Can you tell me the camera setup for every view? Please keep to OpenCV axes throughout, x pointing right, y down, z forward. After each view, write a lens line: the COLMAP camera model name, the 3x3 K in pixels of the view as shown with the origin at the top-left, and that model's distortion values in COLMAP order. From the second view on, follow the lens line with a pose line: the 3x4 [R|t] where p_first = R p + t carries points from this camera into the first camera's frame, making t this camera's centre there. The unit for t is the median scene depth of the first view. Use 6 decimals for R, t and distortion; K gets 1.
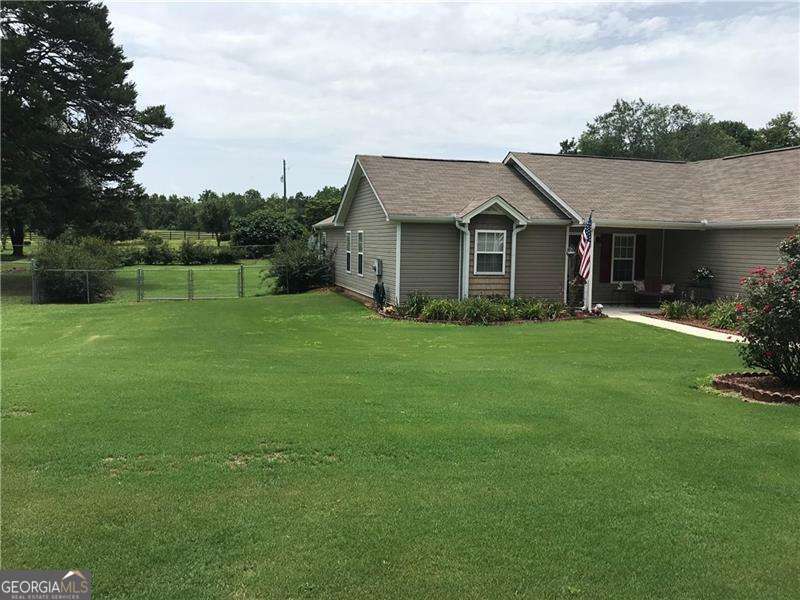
lens RADIAL K [[662.1, 0, 400.0], [0, 662.1, 300.0], [0, 0, 1]] dist [0.008550, -0.006845]
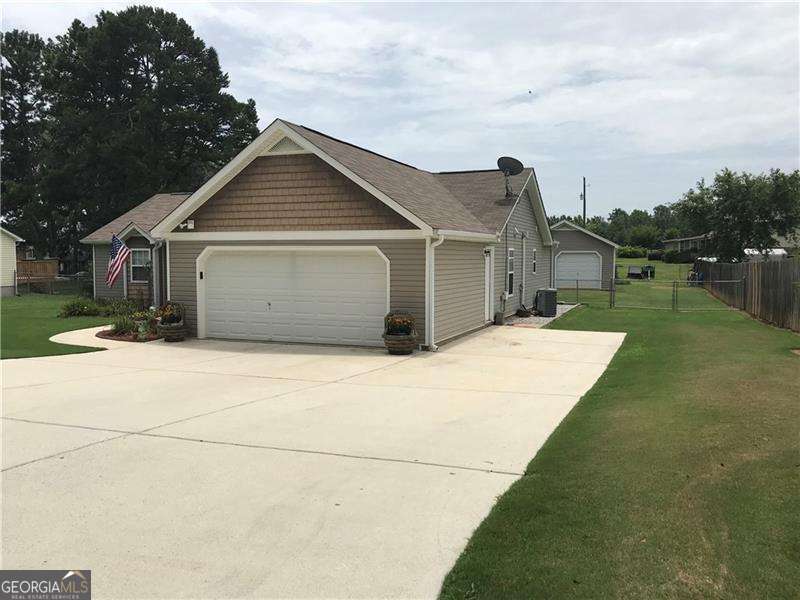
lens RADIAL K [[661.6, 0, 408.6], [0, 661.6, 328.7], [0, 0, 1]] dist [0.029343, 0.002901]
pose [[0.793671, 0.050120, -0.606279, 1.204355], [-0.041946, 0.998737, 0.027653, -0.005809], [0.606899, 0.003484, 0.794771, 0.249522]]
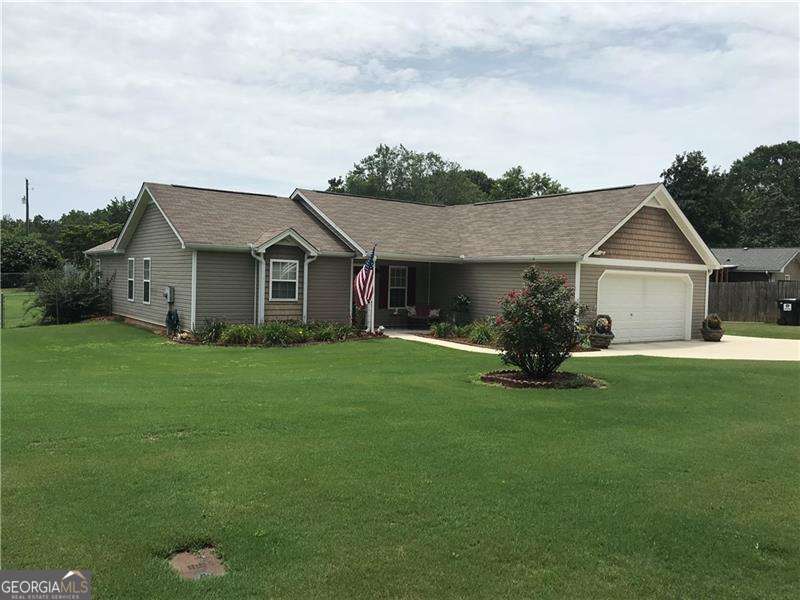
lens RADIAL K [[652.8, 0, 402.5], [0, 652.8, 333.9], [0, 0, 1]] dist [0.076905, -0.140116]
pose [[0.938272, -0.018931, 0.345381, -0.047777], [0.017972, 0.999821, 0.005977, 0.011002], [-0.345432, 0.000599, 0.938444, -0.064343]]
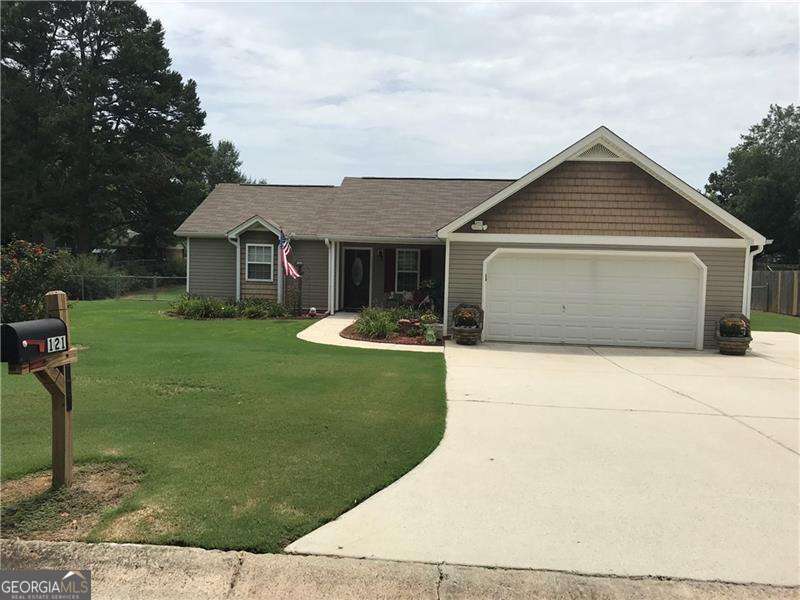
lens RADIAL K [[663.3, 0, 402.8], [0, 663.3, 317.2], [0, 0, 1]] dist [0.020195, -0.002387]
pose [[0.932065, 0.040436, -0.360028, 0.724079], [-0.043217, 0.999066, 0.000324, 0.013229], [0.359704, 0.015258, 0.932942, -0.022770]]
